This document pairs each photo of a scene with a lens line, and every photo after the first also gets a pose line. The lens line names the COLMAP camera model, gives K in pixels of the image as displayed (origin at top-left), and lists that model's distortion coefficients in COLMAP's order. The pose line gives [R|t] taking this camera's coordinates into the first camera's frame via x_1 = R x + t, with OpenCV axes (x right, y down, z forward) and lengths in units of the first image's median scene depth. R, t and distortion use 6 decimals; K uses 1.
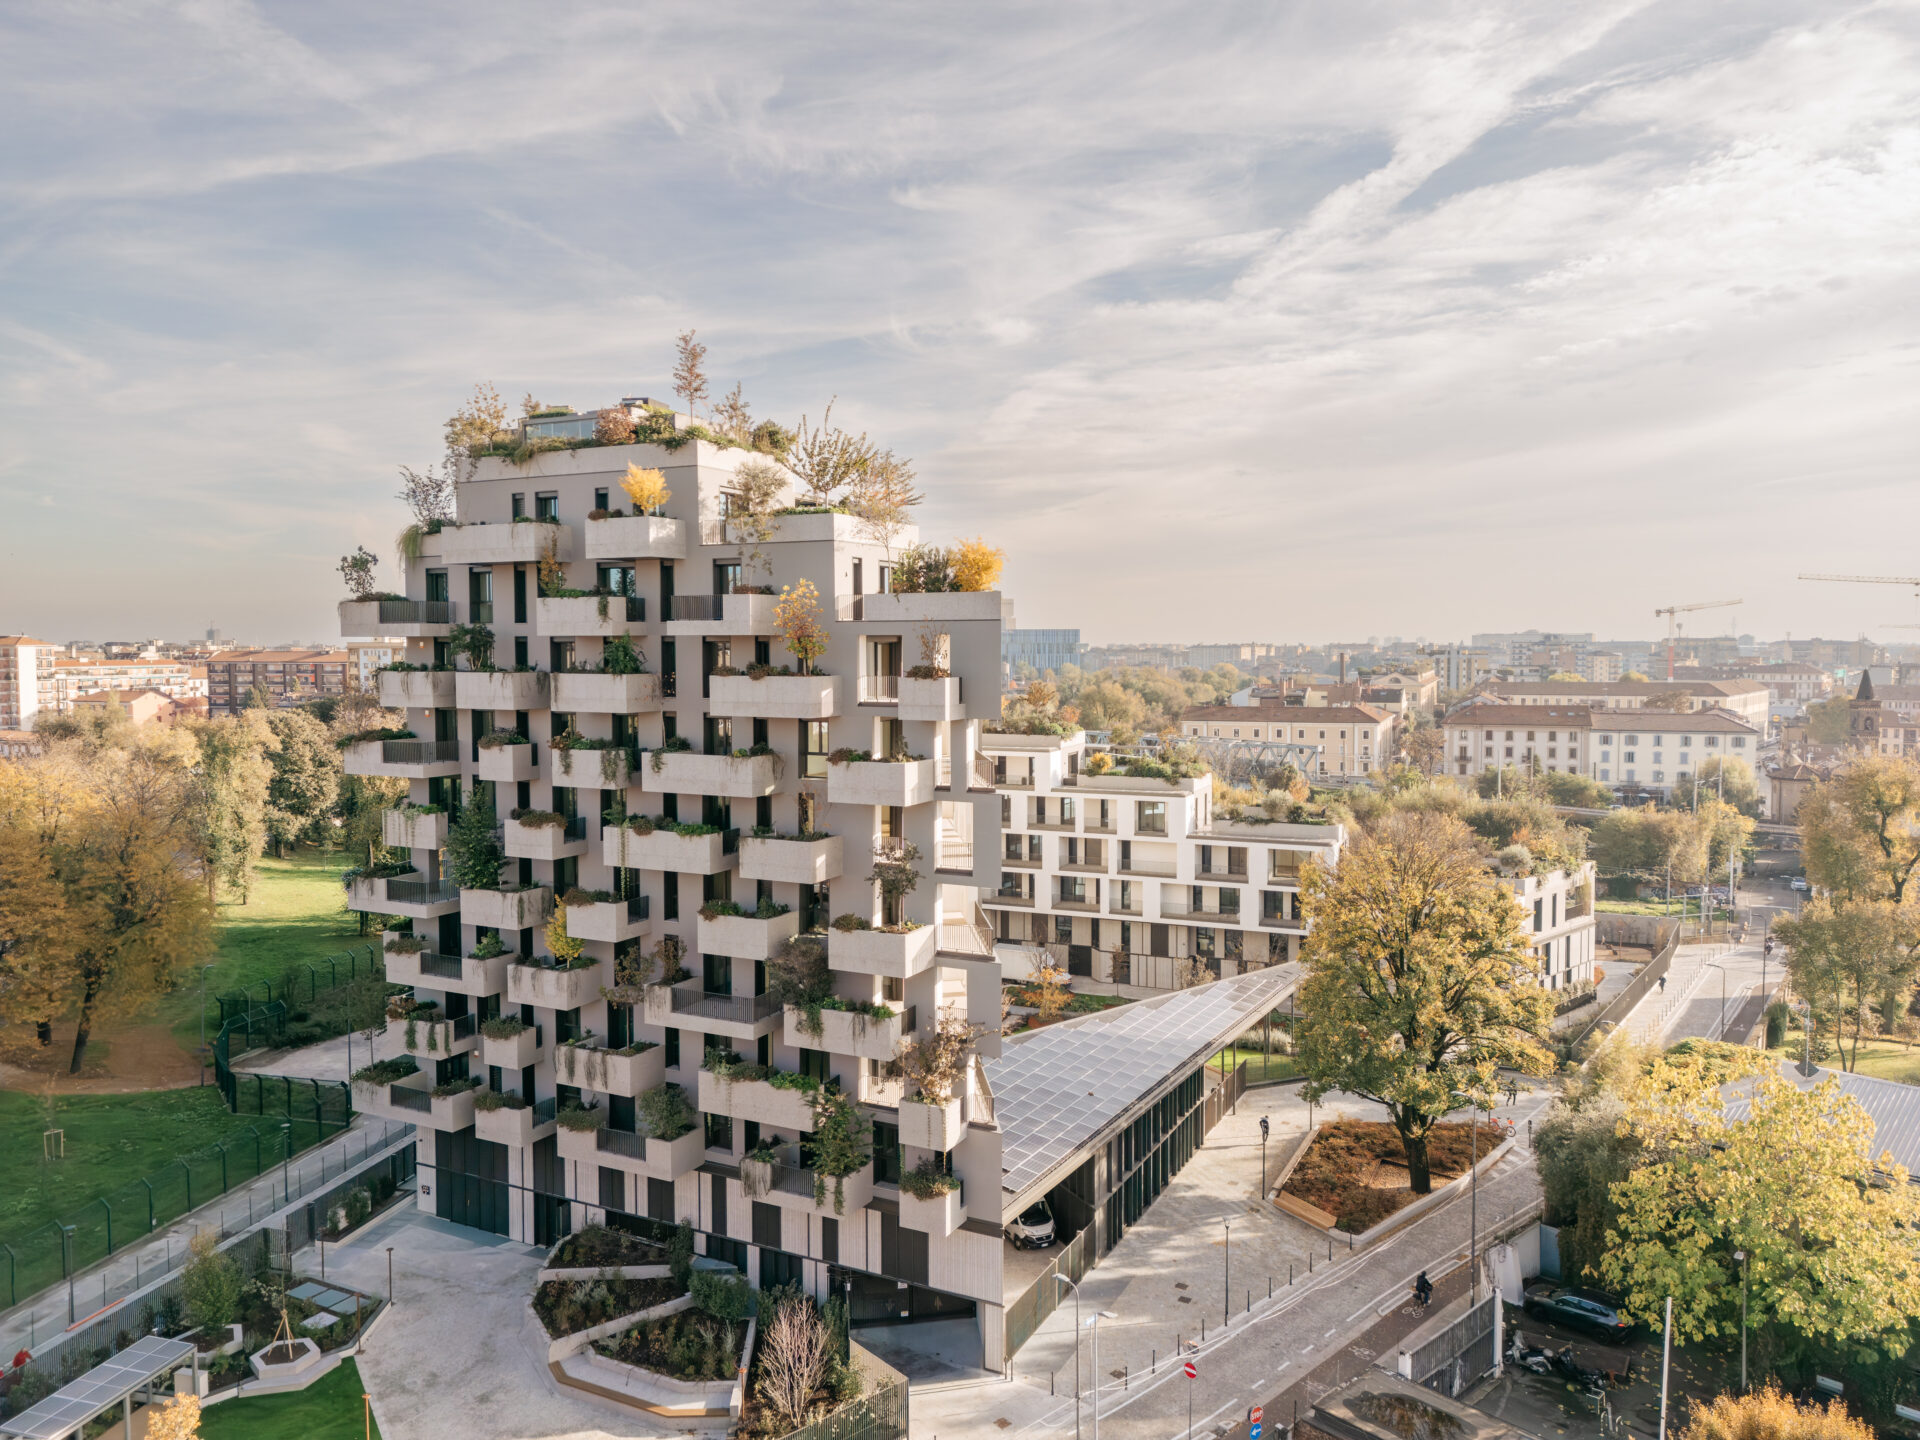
lens RADIAL K [[1359.6, 0, 960.0], [0, 1359.6, 720.0], [0, 0, 1]] dist [0.038826, -0.044323]
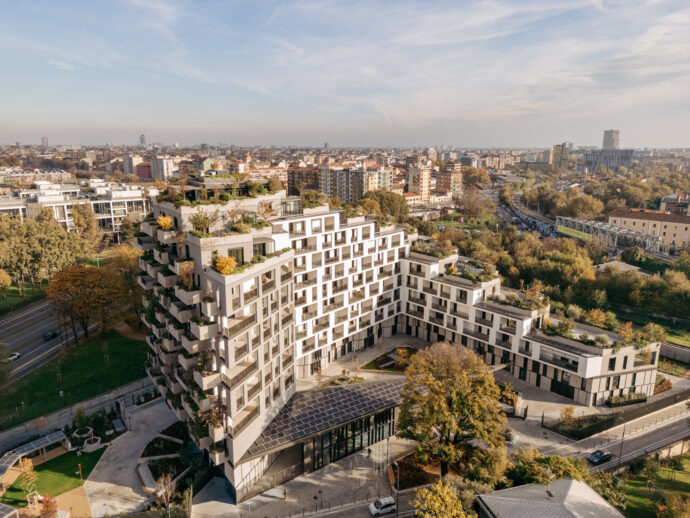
lens RADIAL K [[488.6, 0, 345.0], [0, 488.6, 259.0], [0, 0, 1]] dist [0.038826, -0.044323]
pose [[0.890233, 0.106507, -0.442880, 0.361255], [-0.031749, 0.984423, 0.172923, -0.159109], [0.454399, -0.139881, 0.879747, 0.081617]]
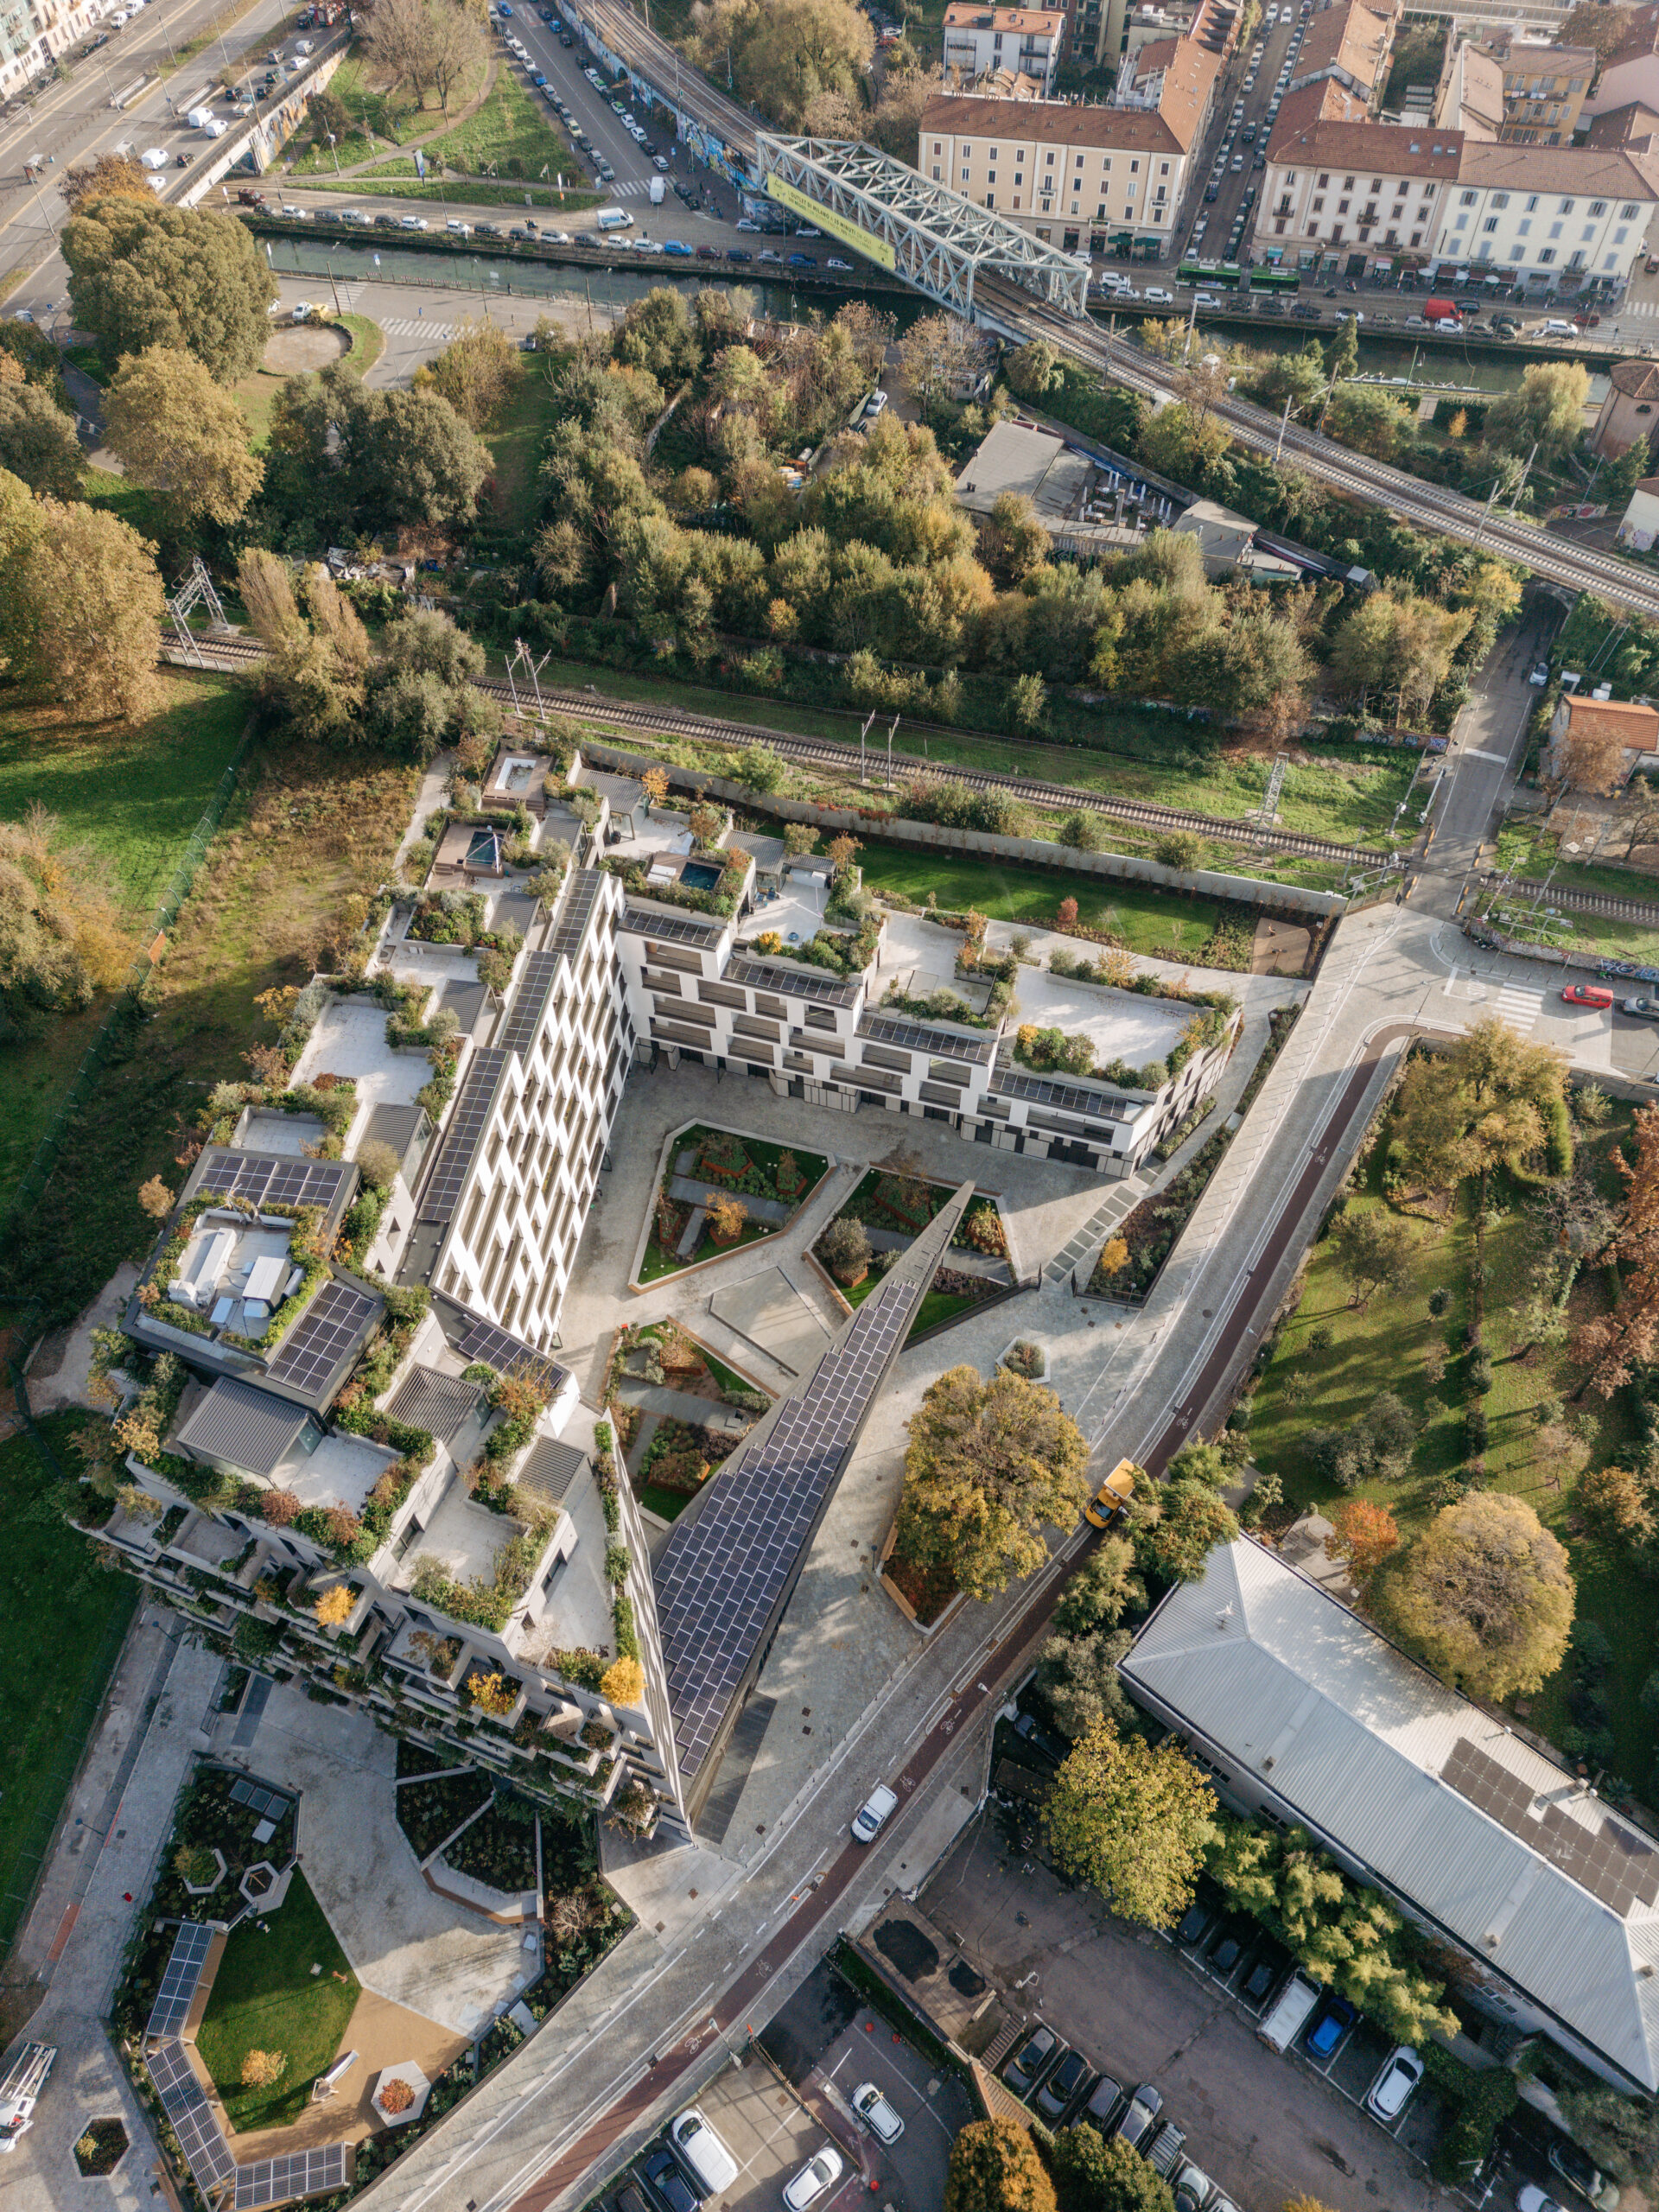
lens RADIAL K [[1548.5, 0, 829.5], [0, 1548.5, 1106.0], [0, 0, 1]] dist [0.053407, -0.051465]
pose [[0.995629, -0.081079, 0.046363, 0.092284], [0.016013, 0.637228, 0.770509, -0.794709], [-0.092016, -0.766399, 0.635741, 0.225778]]
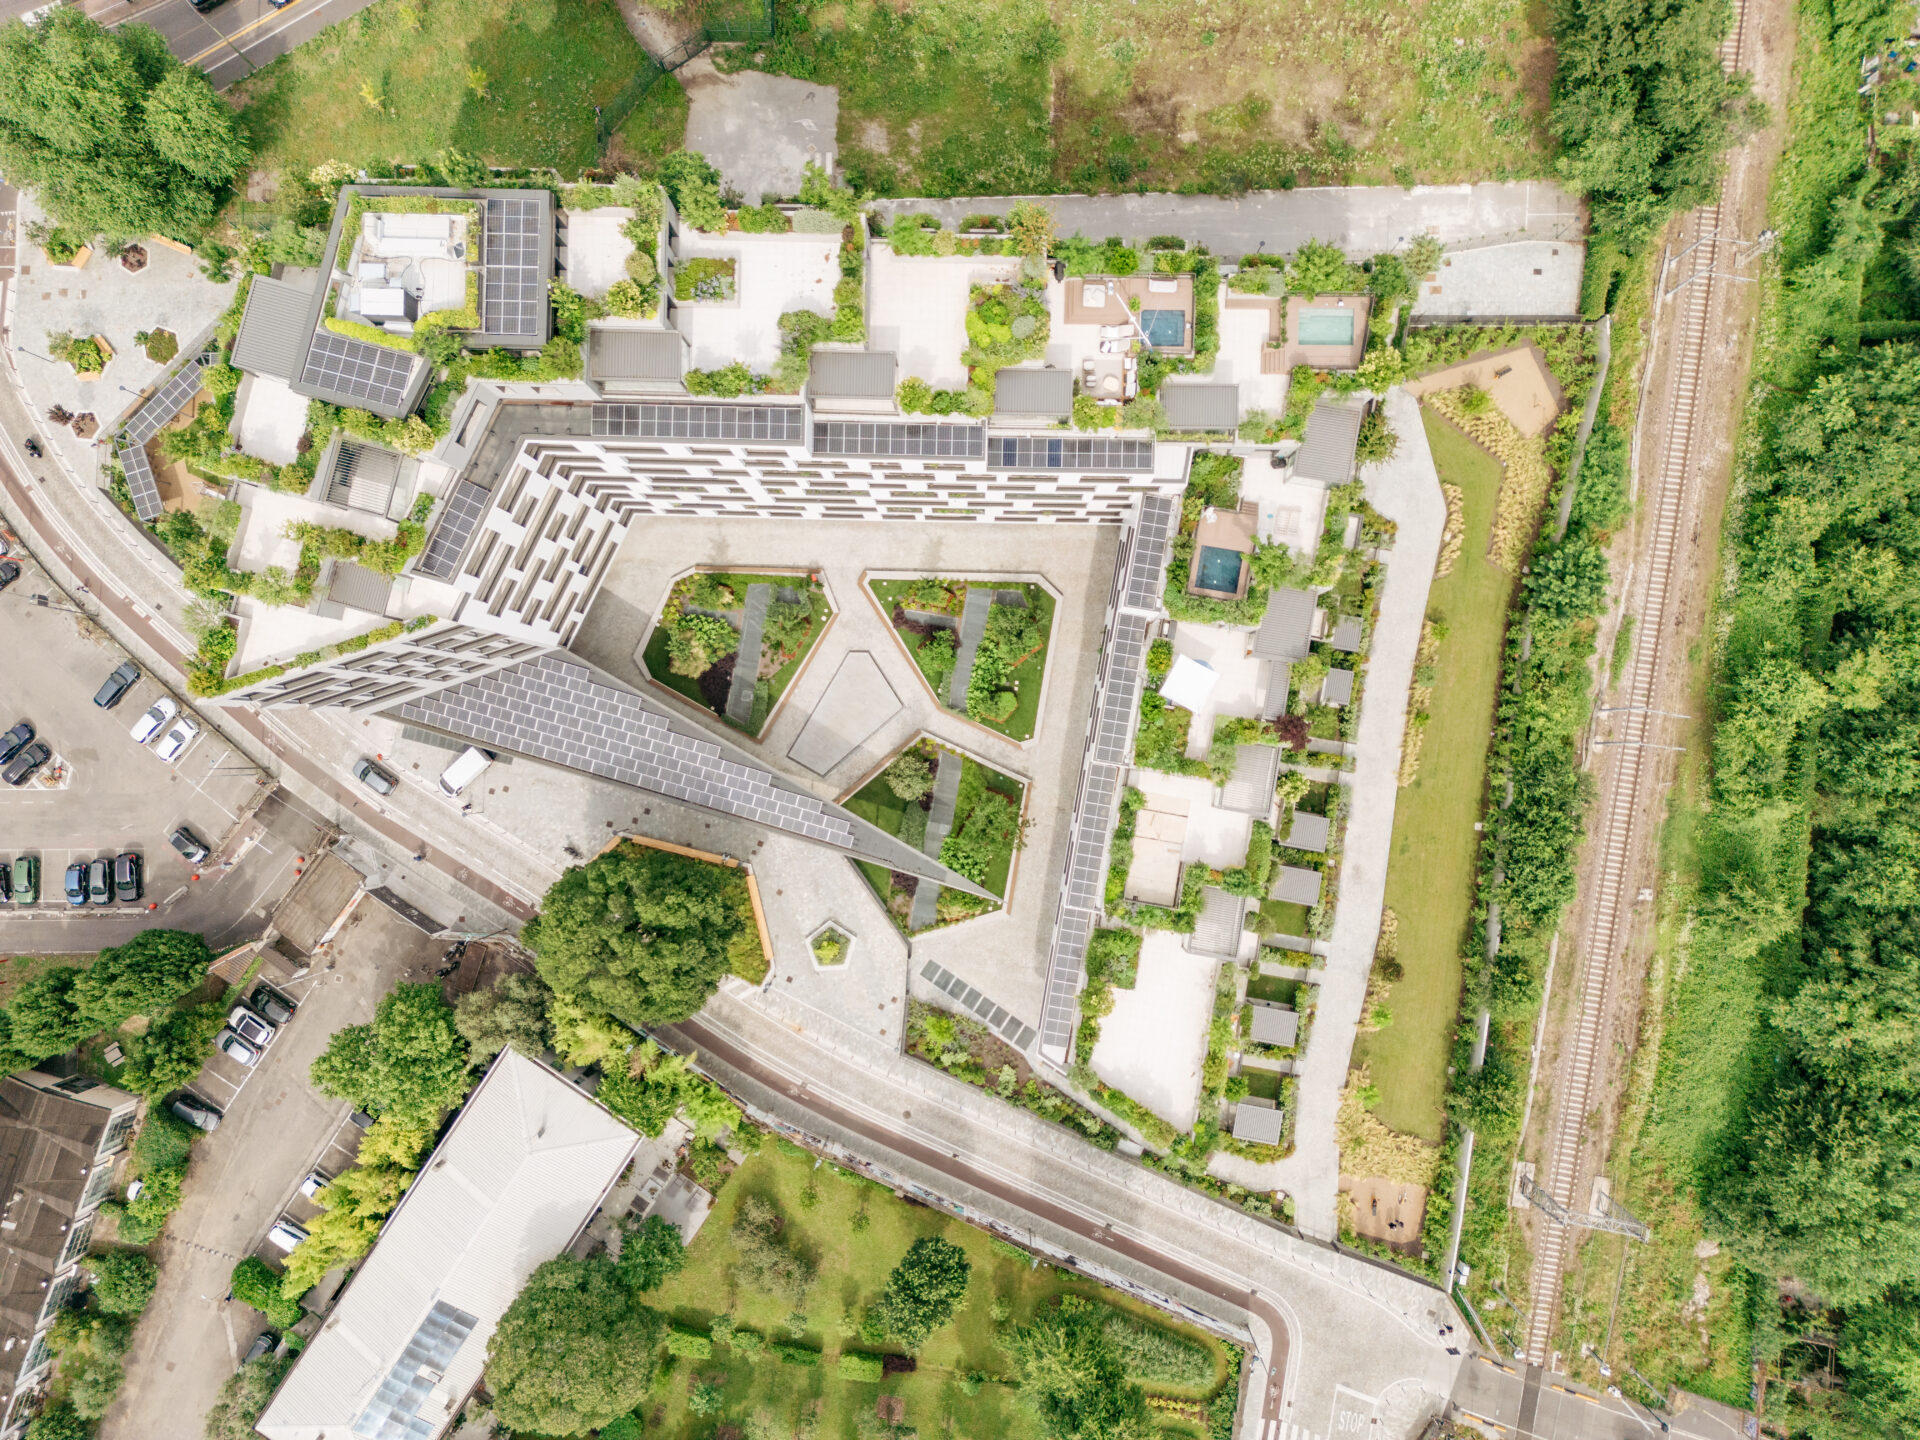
lens RADIAL K [[1359.6, 0, 960.0], [0, 1359.6, 720.0], [0, 0, 1]] dist [0.038826, -0.044323]
pose [[0.213563, 0.976579, -0.026145, 0.144570], [-0.054308, 0.038589, 0.997778, -0.883538], [0.975419, -0.211669, 0.061277, 0.870556]]
